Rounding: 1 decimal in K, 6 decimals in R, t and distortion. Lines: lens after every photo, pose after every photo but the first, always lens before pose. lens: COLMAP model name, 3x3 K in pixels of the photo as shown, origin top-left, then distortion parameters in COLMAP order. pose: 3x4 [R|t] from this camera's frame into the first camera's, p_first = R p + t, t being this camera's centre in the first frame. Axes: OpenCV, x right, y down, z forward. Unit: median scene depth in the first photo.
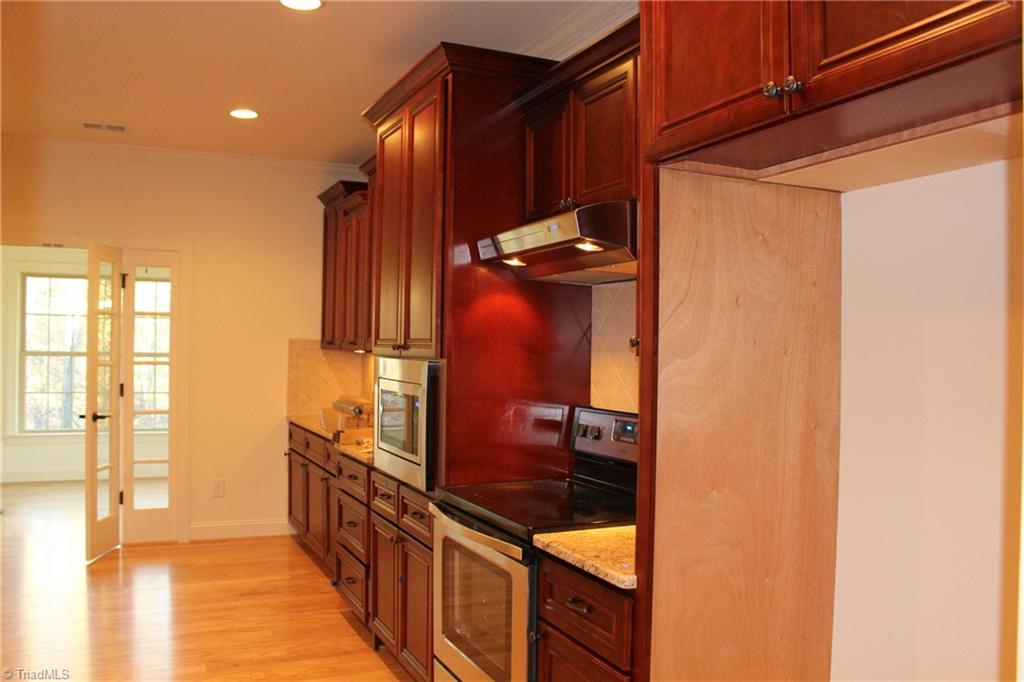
lens RADIAL K [[848.8, 0, 505.9], [0, 848.8, 346.6], [0, 0, 1]] dist [-0.155031, 0.126828]
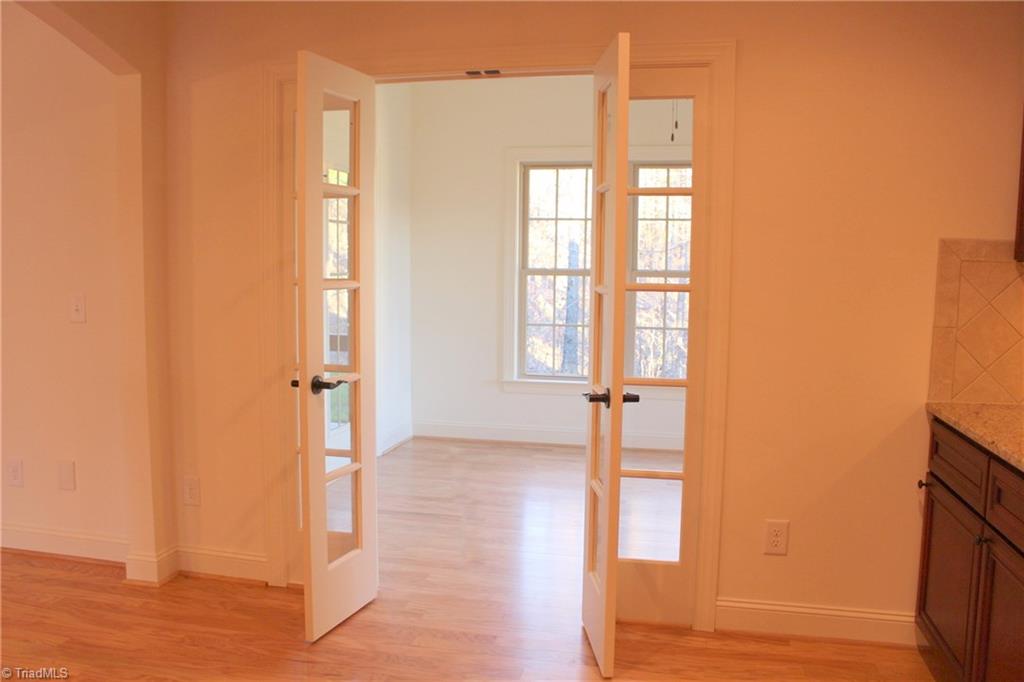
lens RADIAL K [[848.8, 0, 505.9], [0, 848.8, 346.6], [0, 0, 1]] dist [-0.155031, 0.126828]
pose [[0.790555, 0.052720, -0.610117, -0.168980], [0.003892, 0.995835, 0.091093, 0.007720], [0.612378, -0.074389, 0.787057, 0.496771]]
